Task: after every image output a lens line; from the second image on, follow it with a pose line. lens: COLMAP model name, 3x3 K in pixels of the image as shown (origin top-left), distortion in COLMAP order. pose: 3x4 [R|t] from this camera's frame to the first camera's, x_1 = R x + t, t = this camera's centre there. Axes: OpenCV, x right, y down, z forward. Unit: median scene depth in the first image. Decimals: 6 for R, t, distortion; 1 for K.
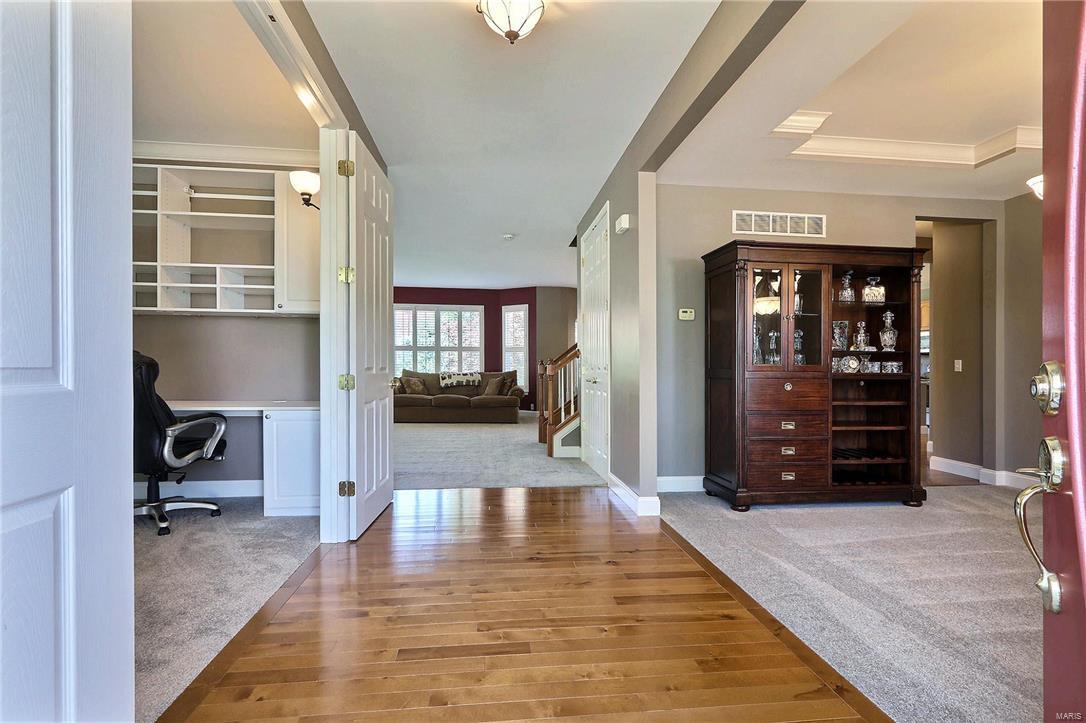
lens RADIAL K [[533.4, 0, 543.0], [0, 533.4, 361.5], [0, 0, 1]] dist [0.001962, -0.000113]
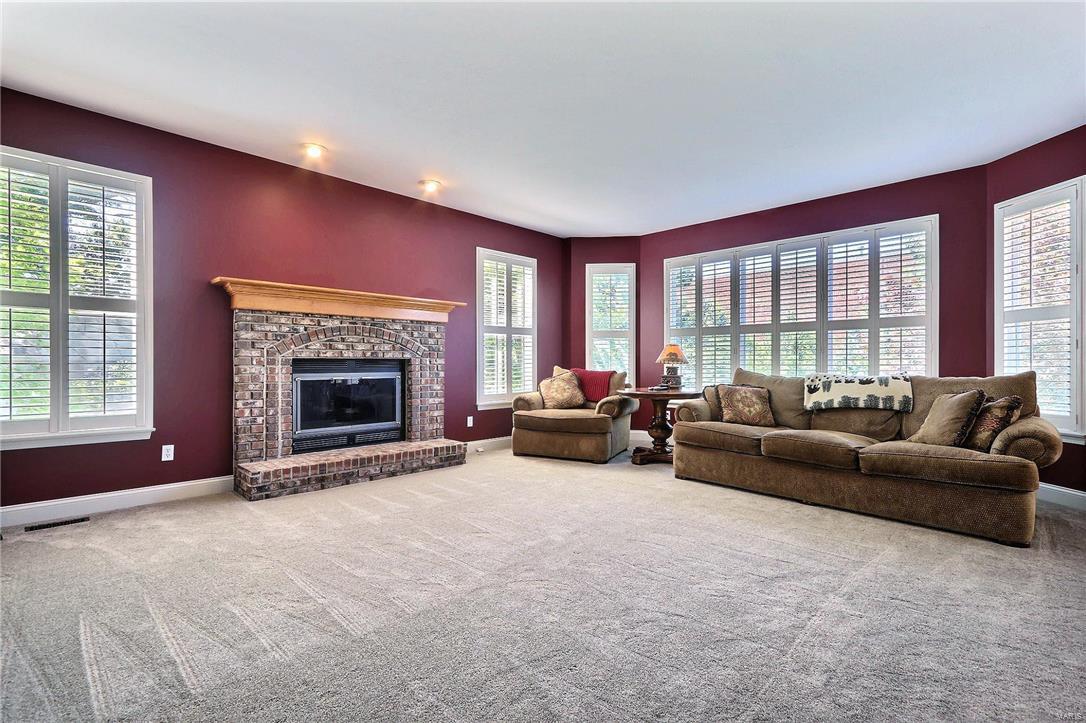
lens RADIAL K [[533.4, 0, 543.0], [0, 533.4, 361.5], [0, 0, 1]] dist [0.001962, -0.000113]
pose [[0.651226, -0.012401, -0.758783, 0.000634], [0.006042, 0.999920, -0.011156, 0.012334], [0.758860, 0.002680, 0.651248, 0.555208]]
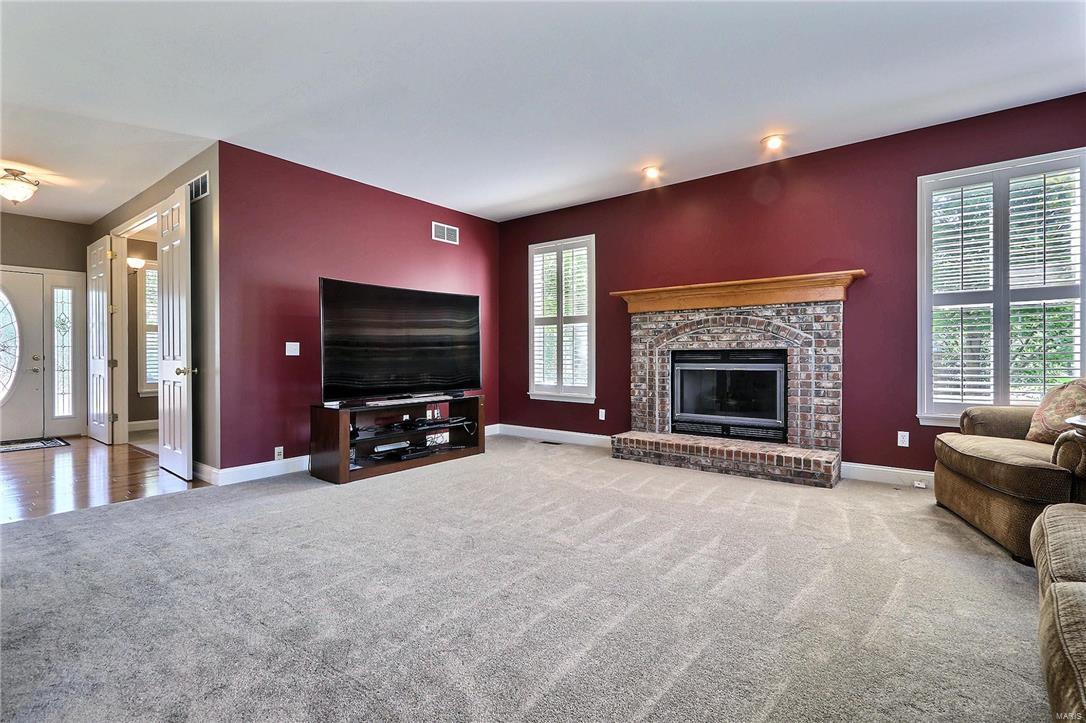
lens RADIAL K [[492.8, 0, 543.0], [0, 492.8, 361.5], [0, 0, 1]] dist [-0.000311, -0.000011]
pose [[-0.697171, 0.002584, -0.716900, -0.093173], [-0.002722, 0.999977, 0.006252, 0.011385], [0.716899, 0.006310, -0.697148, 1.369428]]
